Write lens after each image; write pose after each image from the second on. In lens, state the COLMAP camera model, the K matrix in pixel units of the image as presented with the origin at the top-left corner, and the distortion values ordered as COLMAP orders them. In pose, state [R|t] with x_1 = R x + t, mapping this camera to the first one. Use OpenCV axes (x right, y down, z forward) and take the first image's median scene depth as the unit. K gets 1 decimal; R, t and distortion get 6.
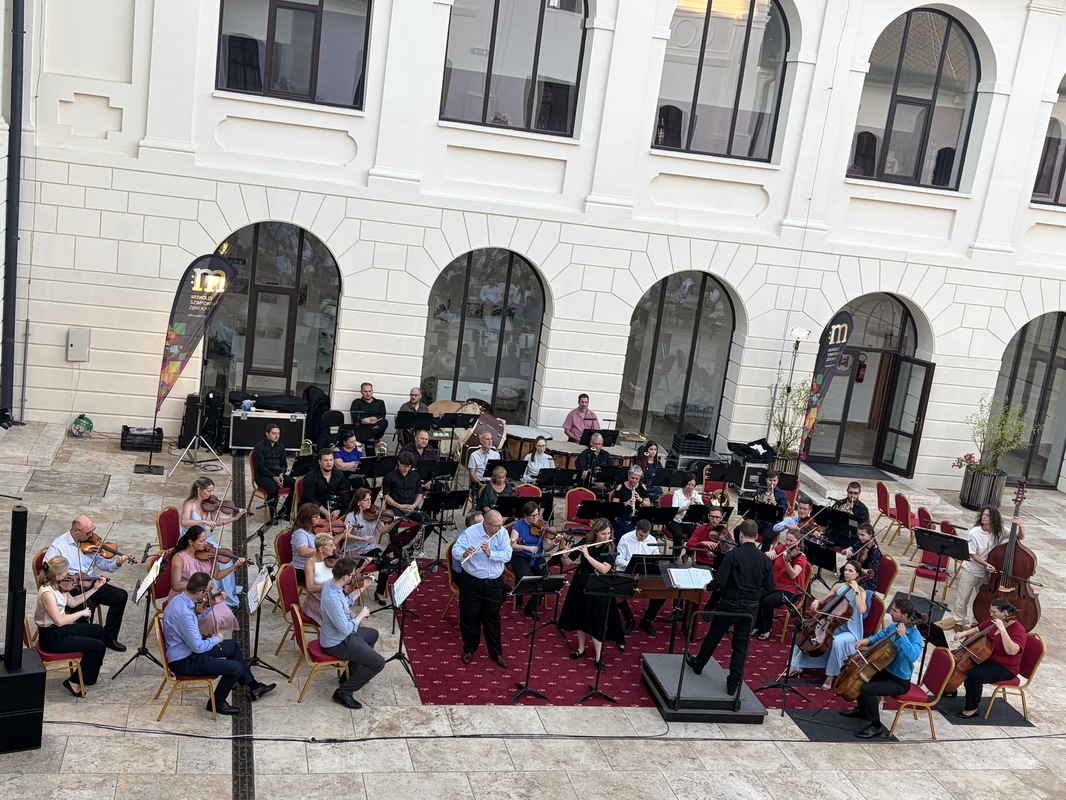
lens RADIAL K [[1242.8, 0, 534.6], [0, 1242.8, 400.7], [0, 0, 1]] dist [0.145793, -0.395018]
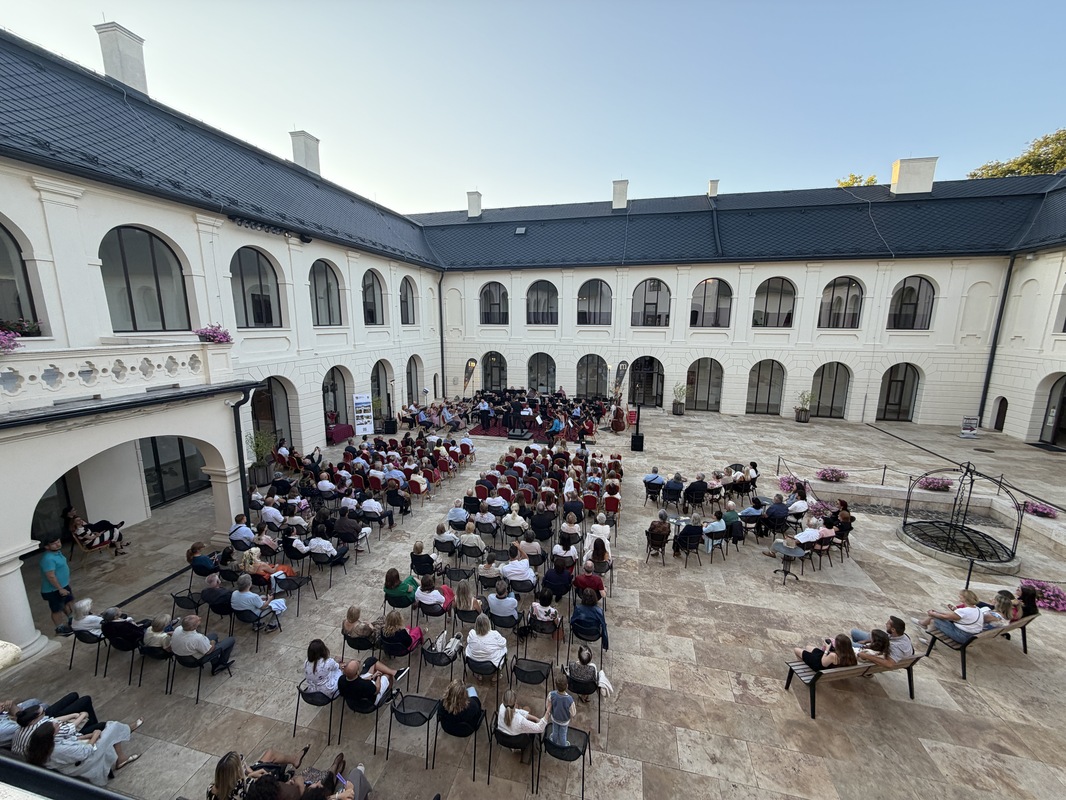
lens RADIAL K [[423.3, 0, 528.3], [0, 423.3, 399.1], [0, 0, 1]] dist [0.001324, -0.000532]
pose [[0.883907, -0.042812, -0.465698, 0.621273], [0.009109, 0.997188, -0.074384, 0.146268], [0.467573, 0.061506, 0.881812, -0.276771]]
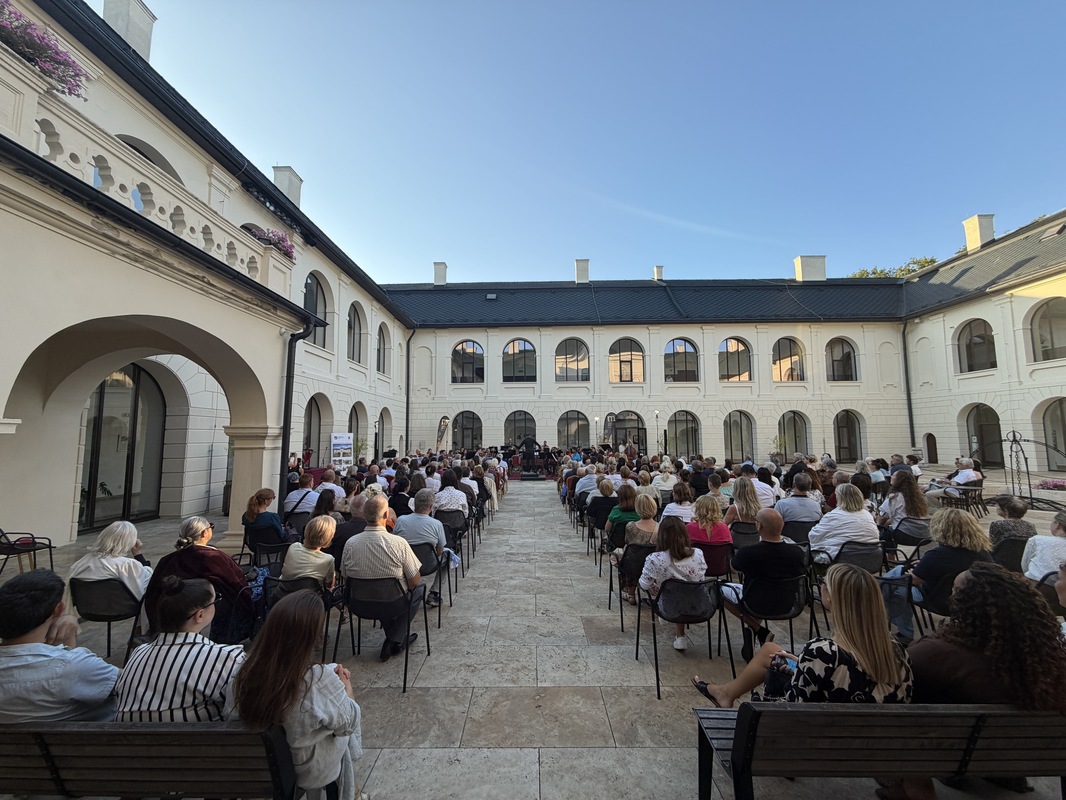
lens RADIAL K [[423.3, 0, 528.3], [0, 423.3, 399.1], [0, 0, 1]] dist [0.001324, -0.000532]
pose [[0.961420, -0.158038, -0.225156, 0.324983], [0.077523, 0.940983, -0.329456, 0.307963], [0.263935, 0.299291, 0.916931, -0.257410]]
